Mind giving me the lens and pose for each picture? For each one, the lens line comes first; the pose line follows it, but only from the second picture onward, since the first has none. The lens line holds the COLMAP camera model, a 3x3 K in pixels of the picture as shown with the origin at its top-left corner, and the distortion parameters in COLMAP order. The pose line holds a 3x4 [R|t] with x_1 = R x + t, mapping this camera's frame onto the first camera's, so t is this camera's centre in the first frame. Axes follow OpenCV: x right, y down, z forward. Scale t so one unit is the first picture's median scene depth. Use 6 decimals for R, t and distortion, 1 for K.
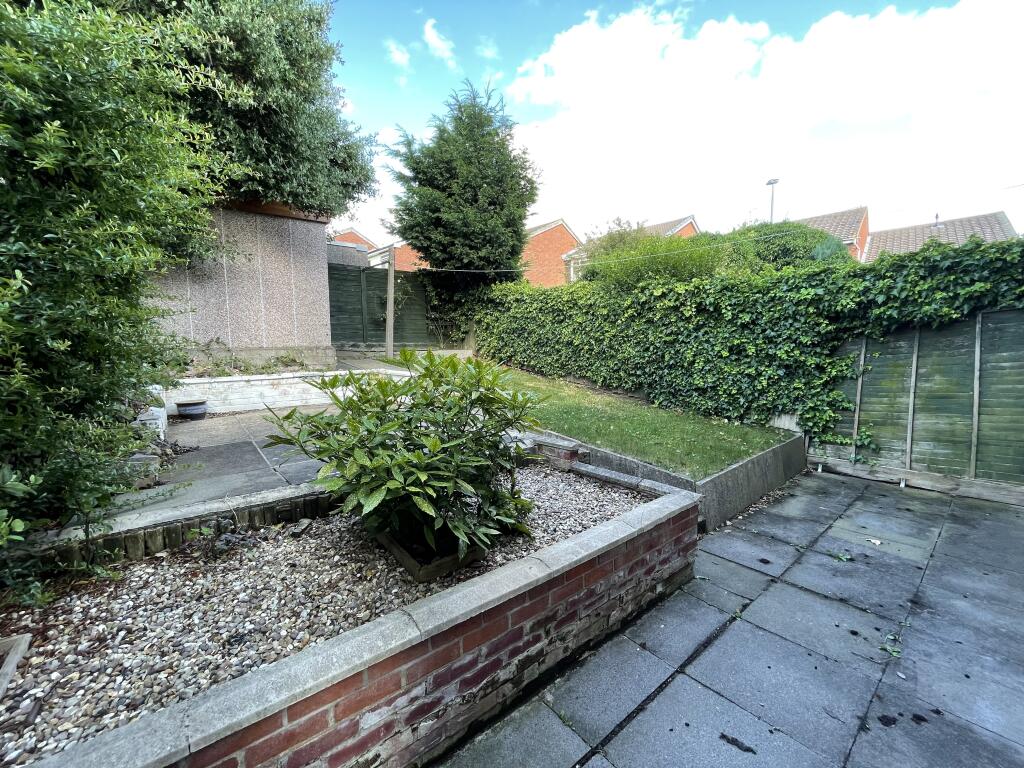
lens RADIAL K [[412.3, 0, 509.5], [0, 412.3, 381.3], [0, 0, 1]] dist [-0.004134, 0.000083]
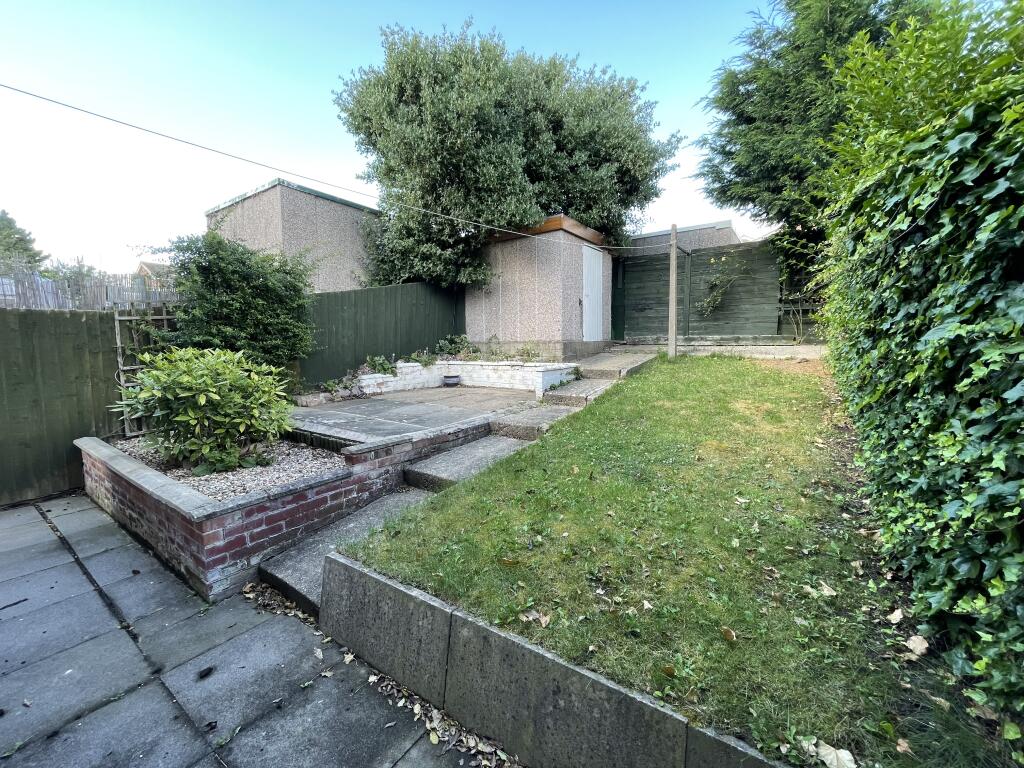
lens RADIAL K [[412.3, 0, 509.5], [0, 412.3, 381.3], [0, 0, 1]] dist [-0.004134, 0.000083]
pose [[0.279777, 0.100334, -0.954808, 0.809796], [-0.079117, 0.993551, 0.081222, -0.075033], [0.956799, 0.052818, 0.285911, 0.755933]]
